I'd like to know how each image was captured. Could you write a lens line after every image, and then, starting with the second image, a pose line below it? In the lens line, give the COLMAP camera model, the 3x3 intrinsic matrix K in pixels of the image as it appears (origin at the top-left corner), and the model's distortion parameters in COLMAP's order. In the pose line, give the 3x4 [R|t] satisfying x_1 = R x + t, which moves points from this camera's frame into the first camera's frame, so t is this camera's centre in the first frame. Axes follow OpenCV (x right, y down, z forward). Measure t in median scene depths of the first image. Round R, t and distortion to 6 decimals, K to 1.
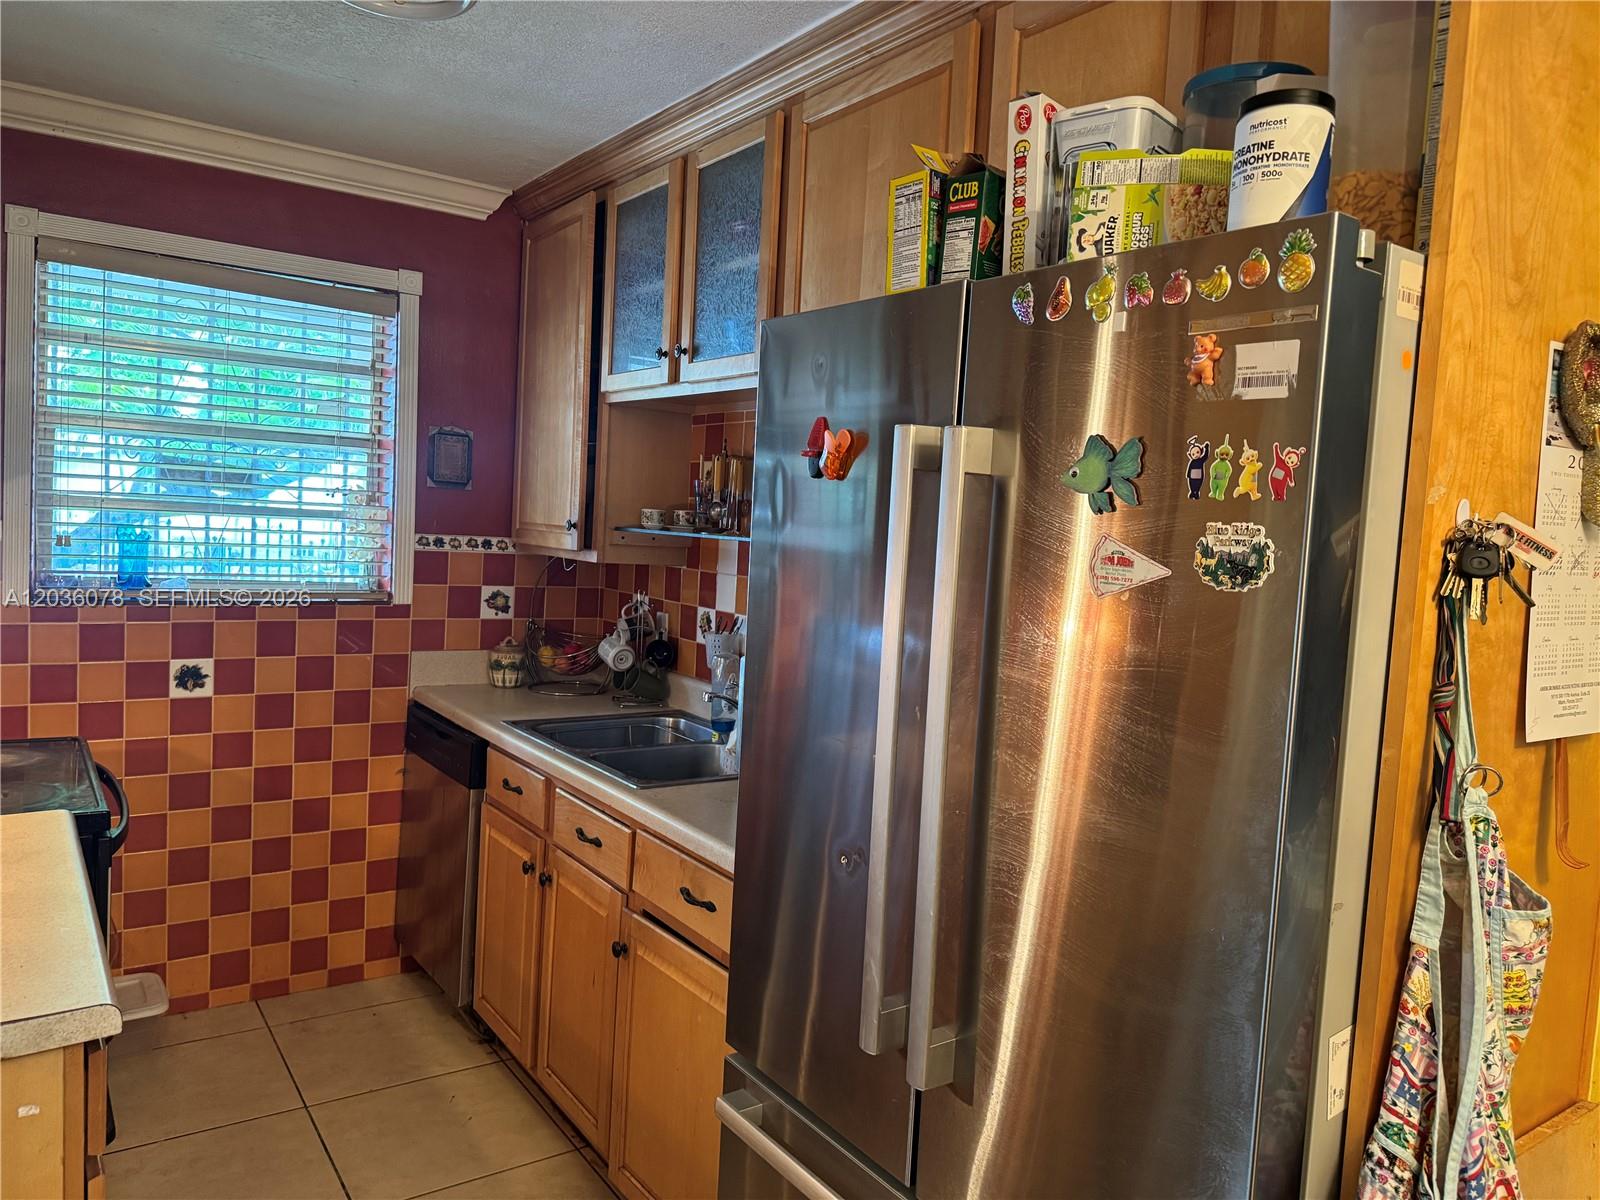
lens RADIAL K [[1128.4, 0, 791.1], [0, 1128.4, 599.9], [0, 0, 1]] dist [0.038959, -0.052840]
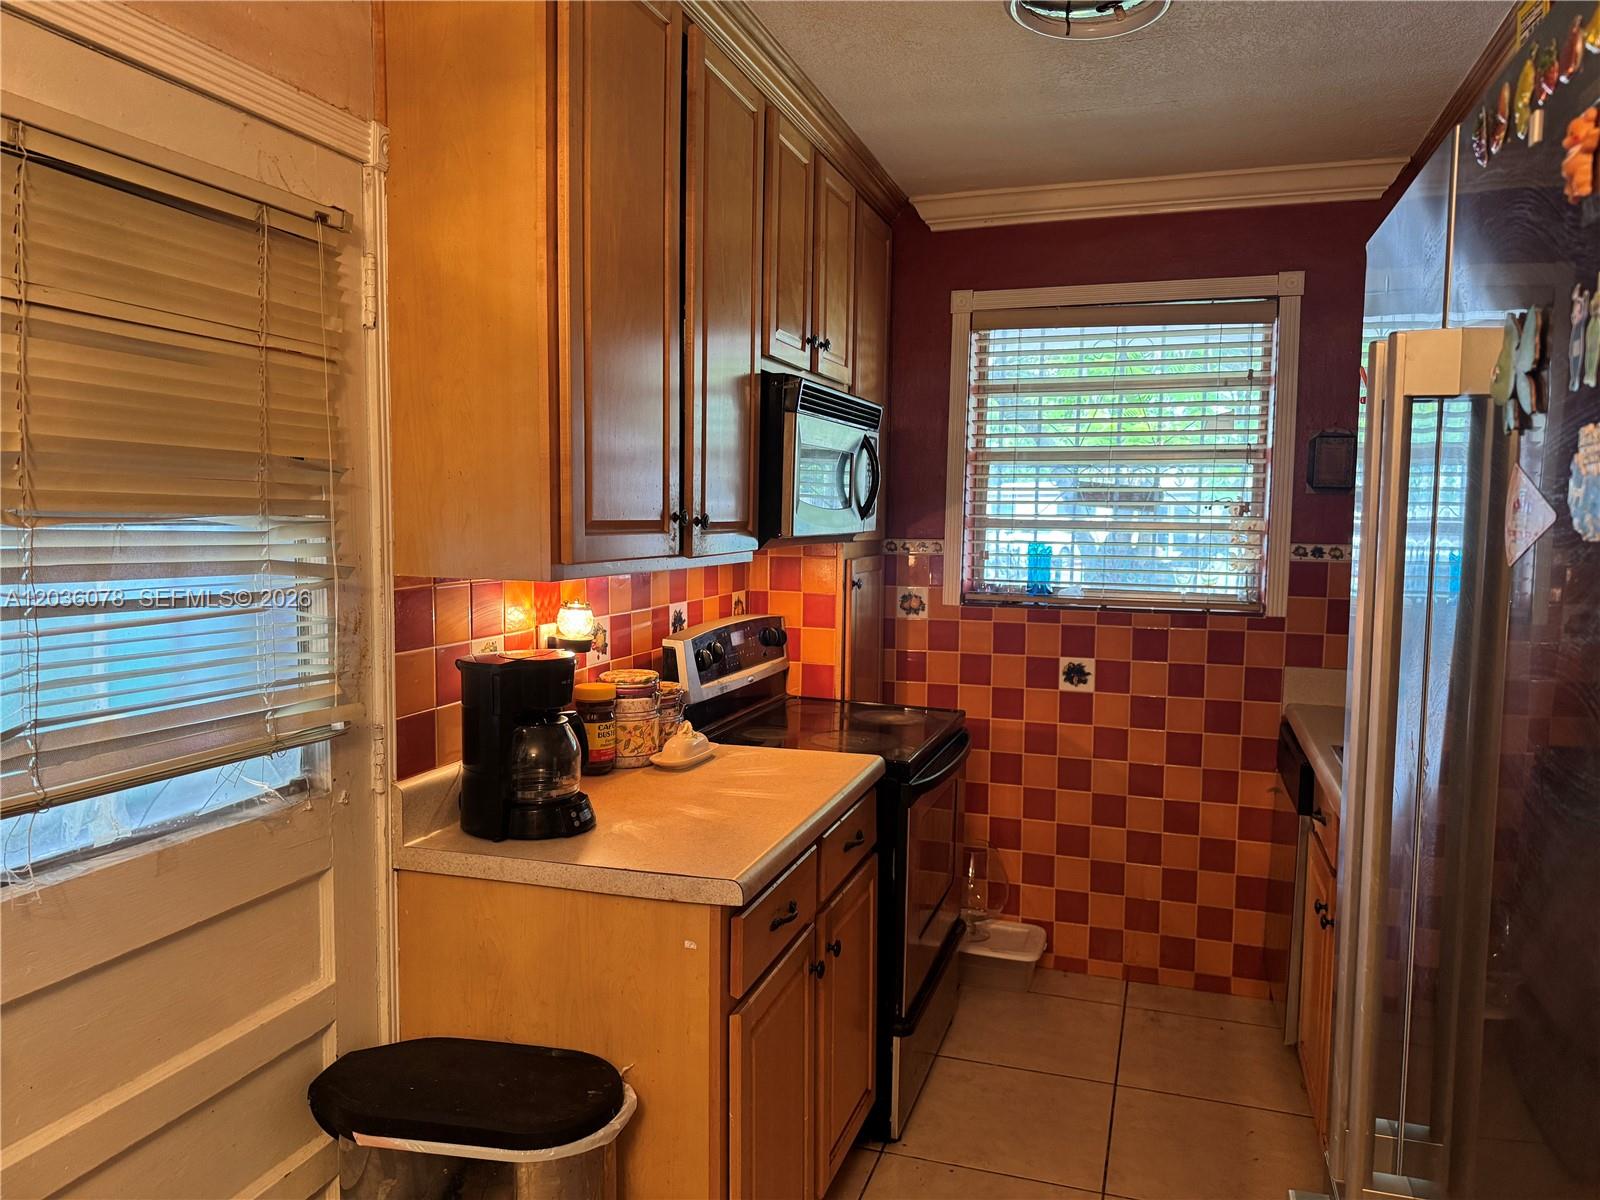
lens RADIAL K [[1128.4, 0, 789.0], [0, 1128.4, 596.2], [0, 0, 1]] dist [0.038959, -0.052840]
pose [[0.590567, 0.016582, -0.806818, 0.197704], [-0.037338, 0.999280, -0.006792, 0.008523], [0.806124, 0.034136, 0.590761, 0.094128]]
